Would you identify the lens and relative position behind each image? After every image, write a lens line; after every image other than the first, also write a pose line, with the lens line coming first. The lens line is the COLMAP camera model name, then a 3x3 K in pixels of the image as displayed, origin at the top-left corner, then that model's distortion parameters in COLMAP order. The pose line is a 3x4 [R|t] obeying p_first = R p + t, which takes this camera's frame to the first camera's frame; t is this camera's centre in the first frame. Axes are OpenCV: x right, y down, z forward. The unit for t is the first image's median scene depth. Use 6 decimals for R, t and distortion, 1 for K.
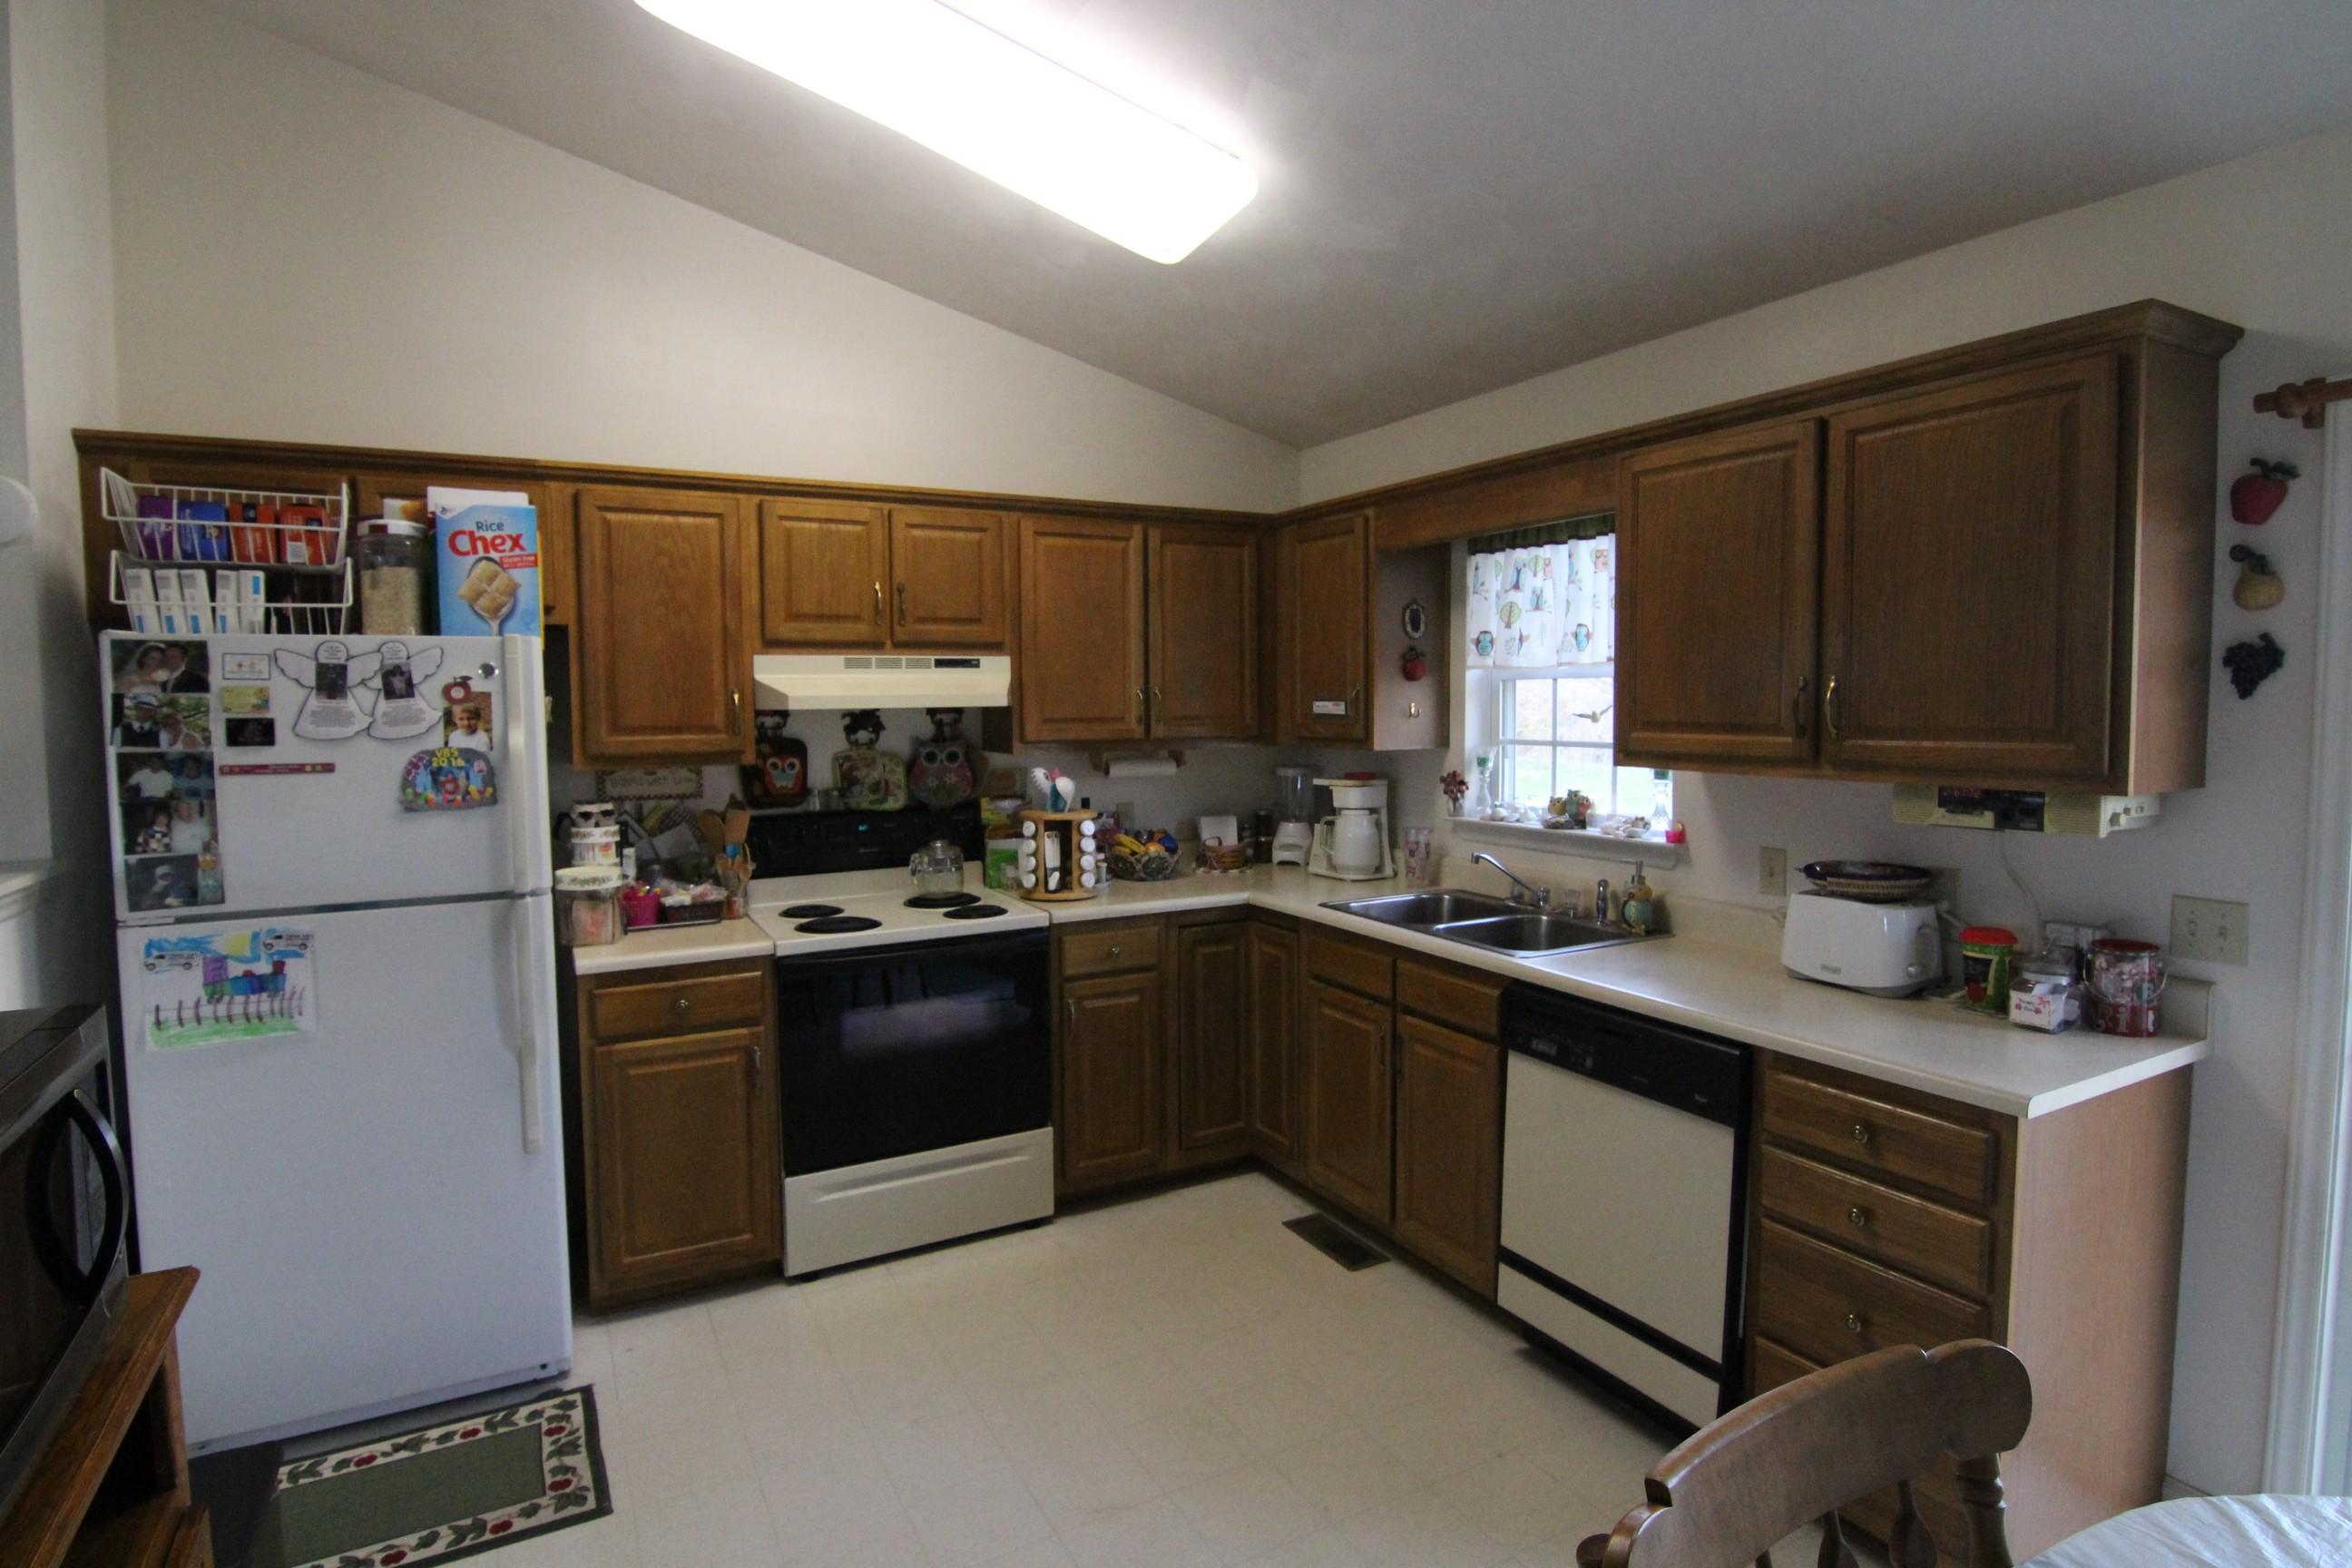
lens RADIAL K [[1201.4, 0, 1173.5], [0, 1201.4, 768.8], [0, 0, 1]] dist [-0.013614, -0.002845]
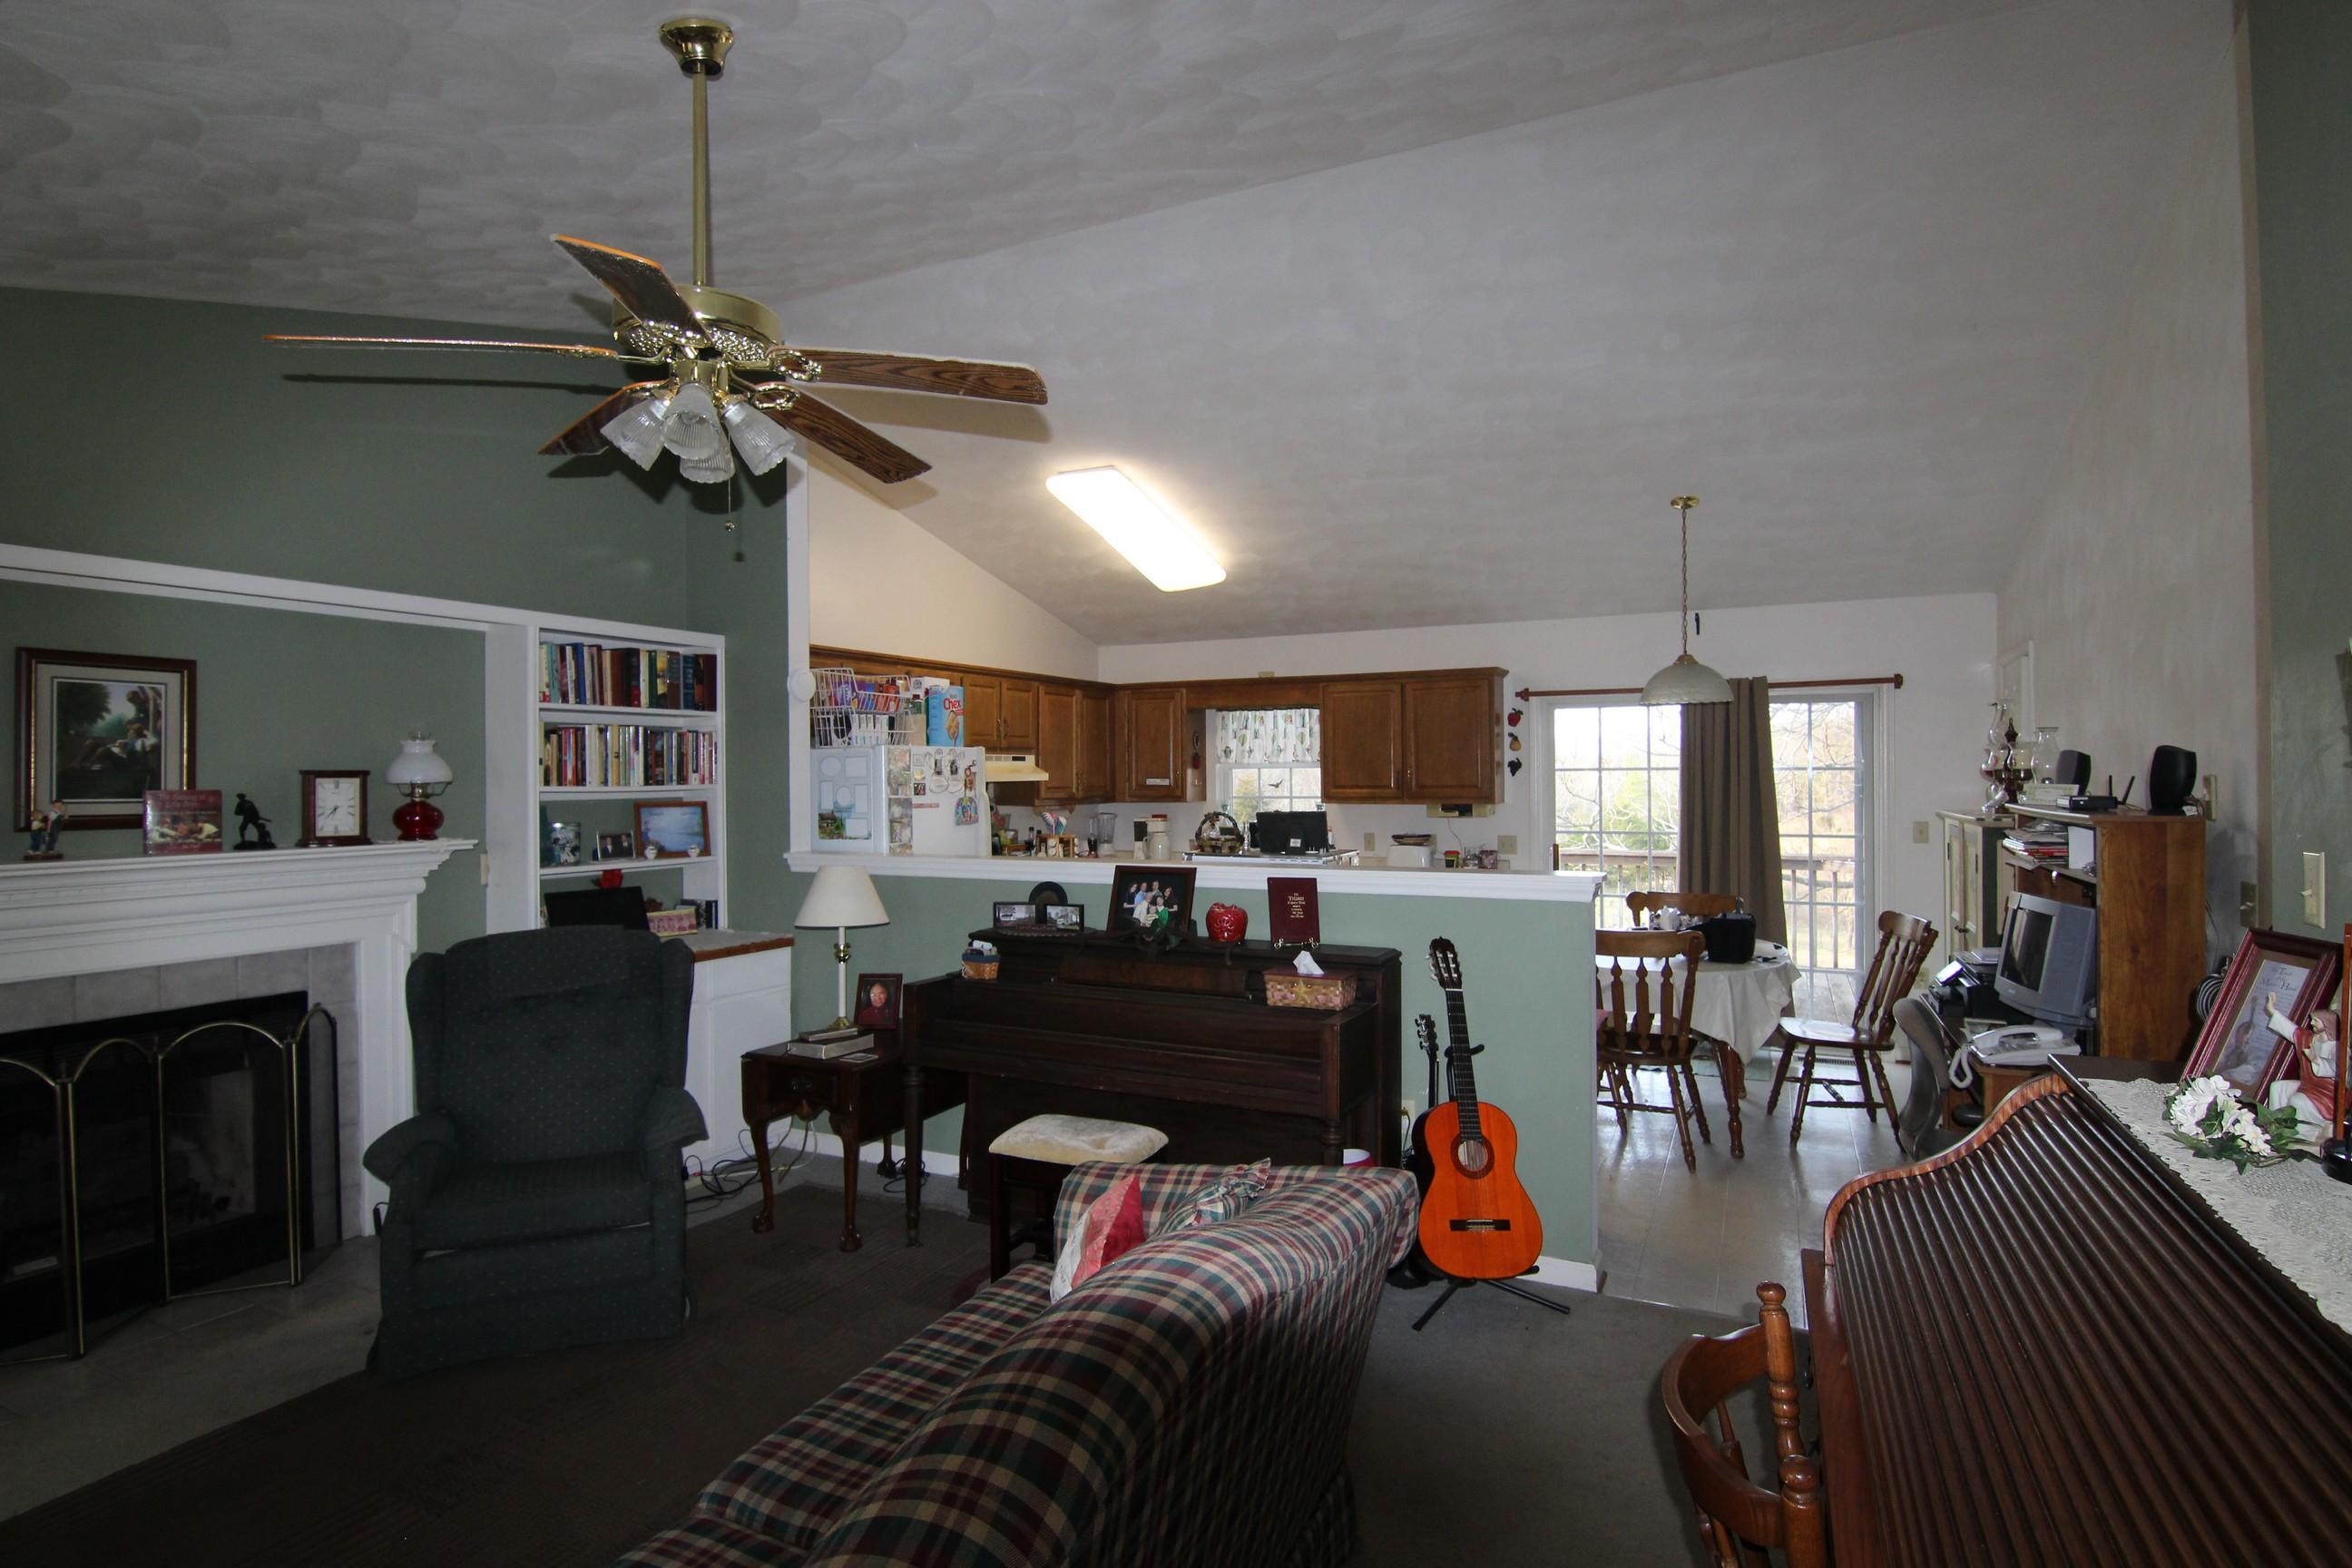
lens RADIAL K [[1201.4, 0, 1163.7], [0, 1201.4, 784.7], [0, 0, 1]] dist [-0.013614, -0.002845]
pose [[0.819345, -0.000795, 0.573300, -1.358141], [0.034159, 0.998290, -0.047434, 0.067434], [-0.572282, 0.058448, 0.817971, -0.897213]]
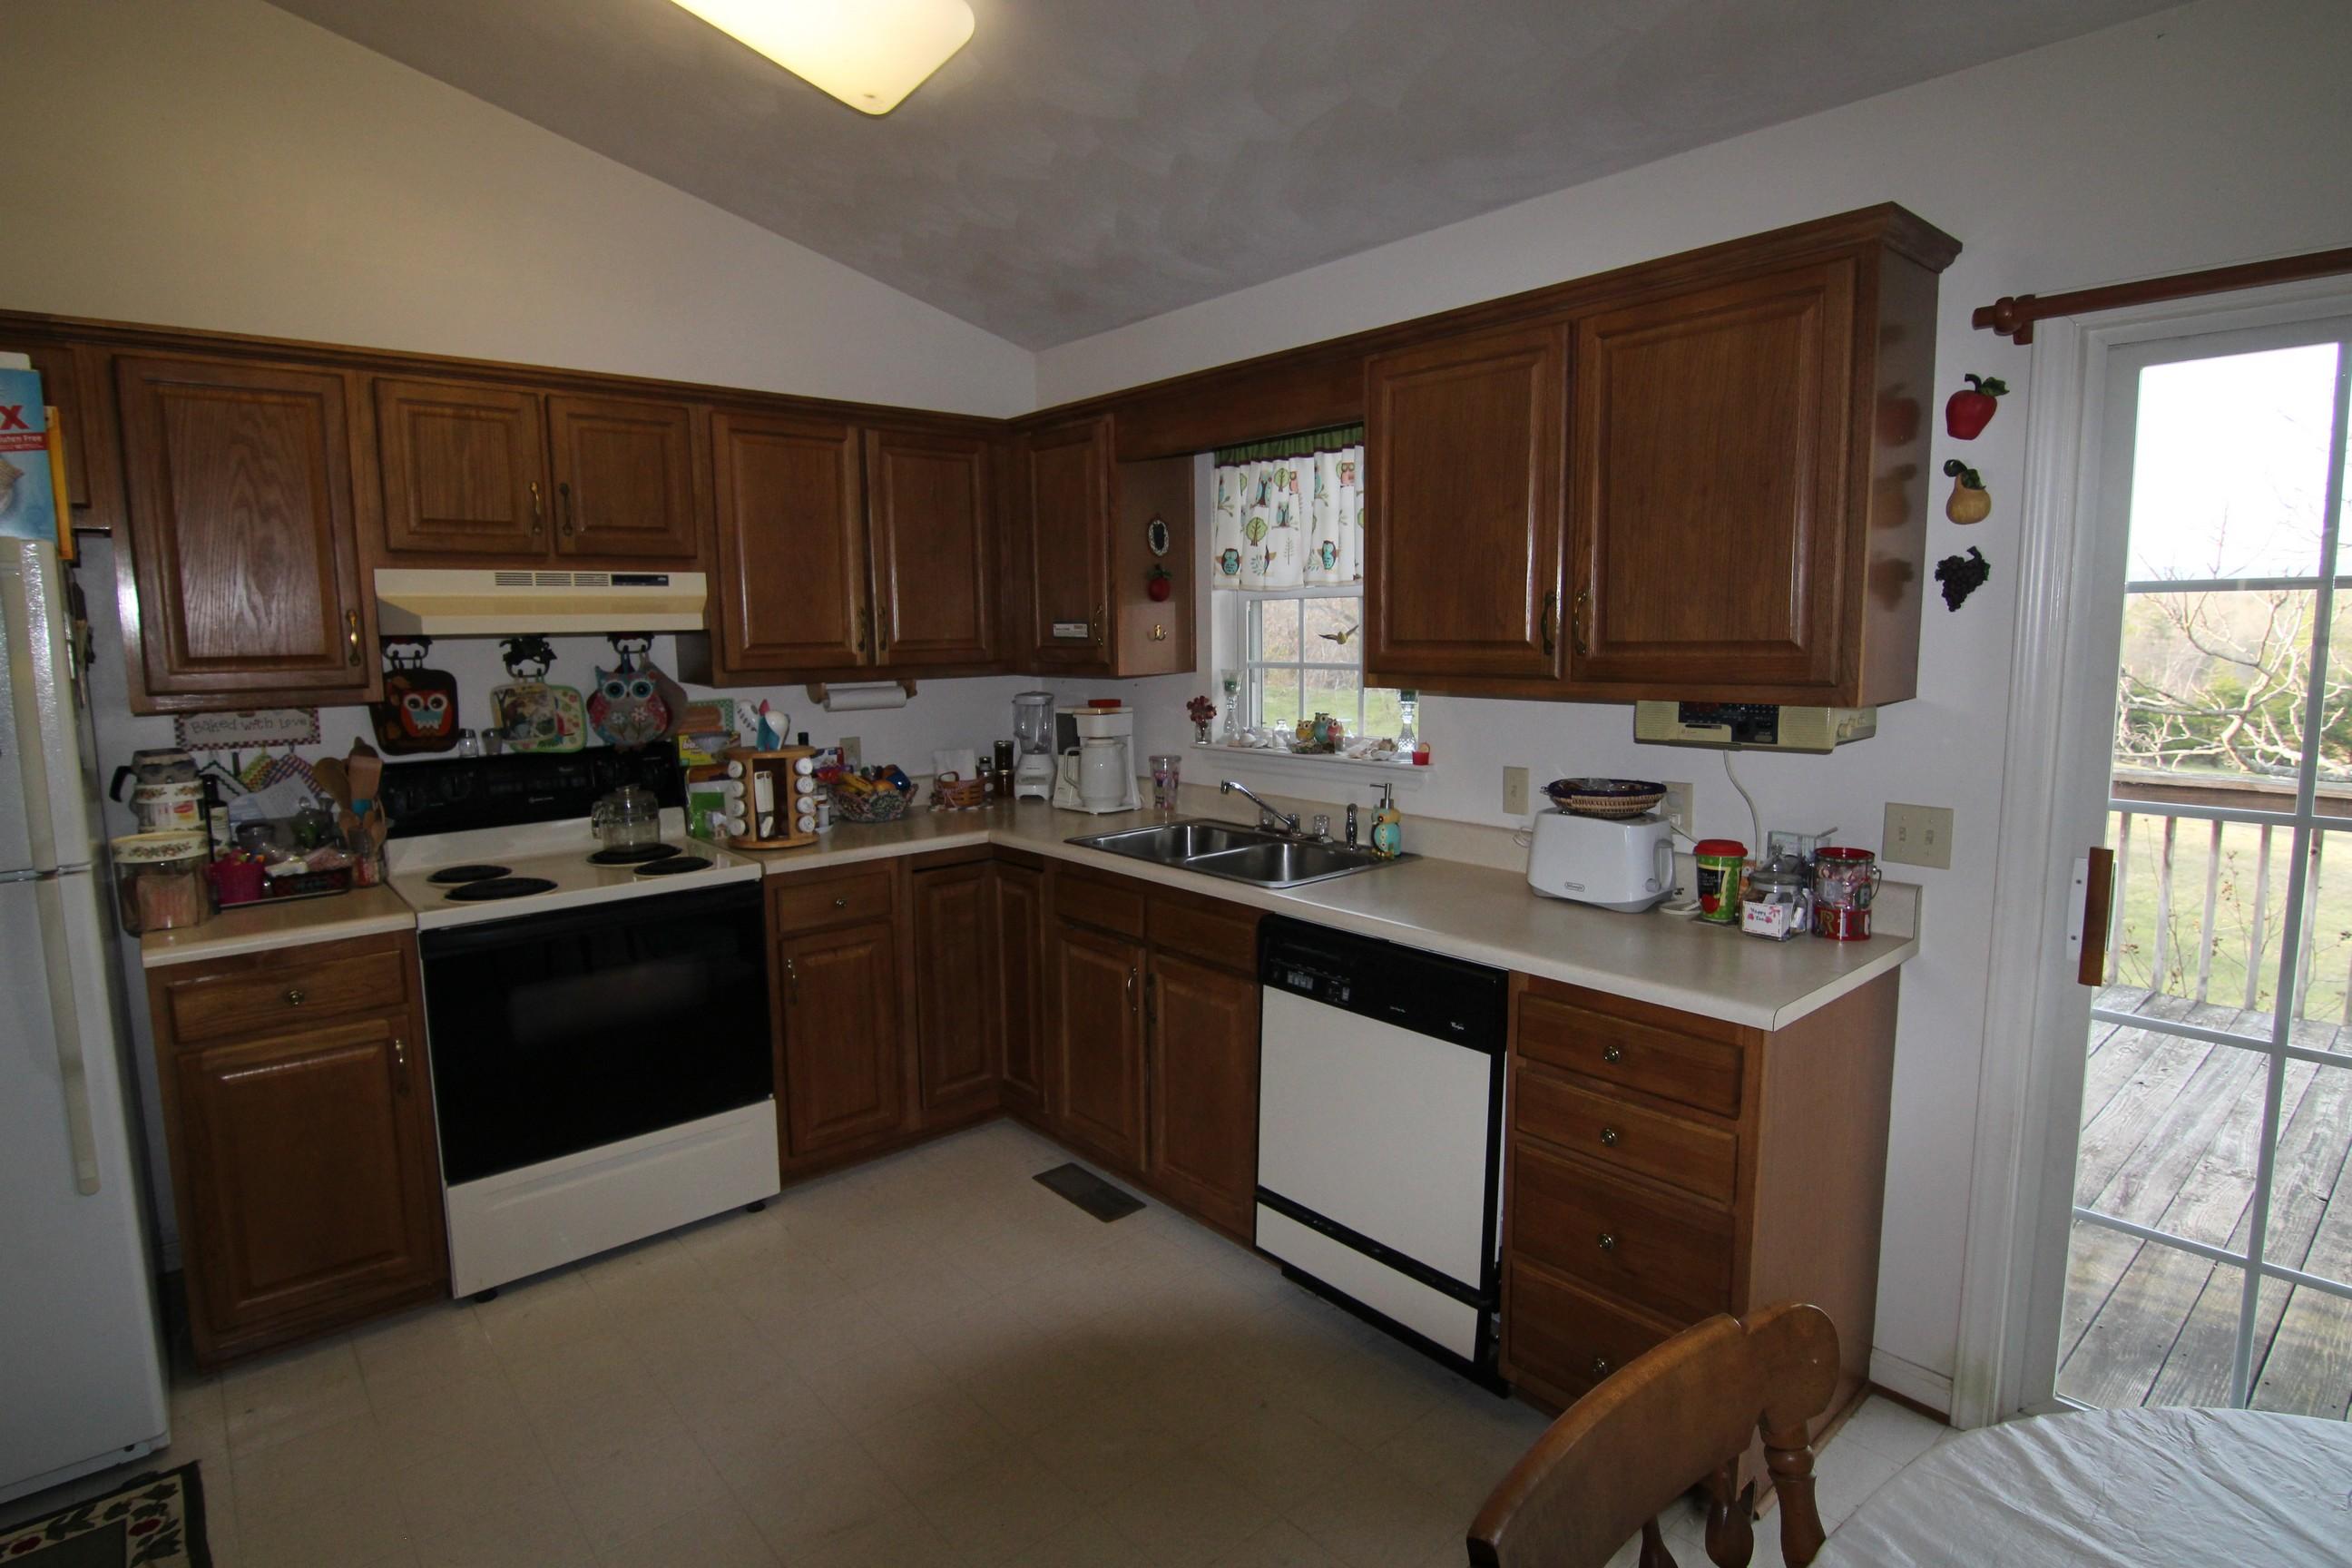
lens RADIAL K [[1201.4, 0, 1167.0], [0, 1201.4, 775.1], [0, 0, 1]] dist [-0.013614, -0.002845]
pose [[0.978482, -0.029764, 0.204174, 0.011475], [0.016920, 0.997783, 0.064367, 0.003252], [-0.205637, -0.059527, 0.976816, 0.081640]]
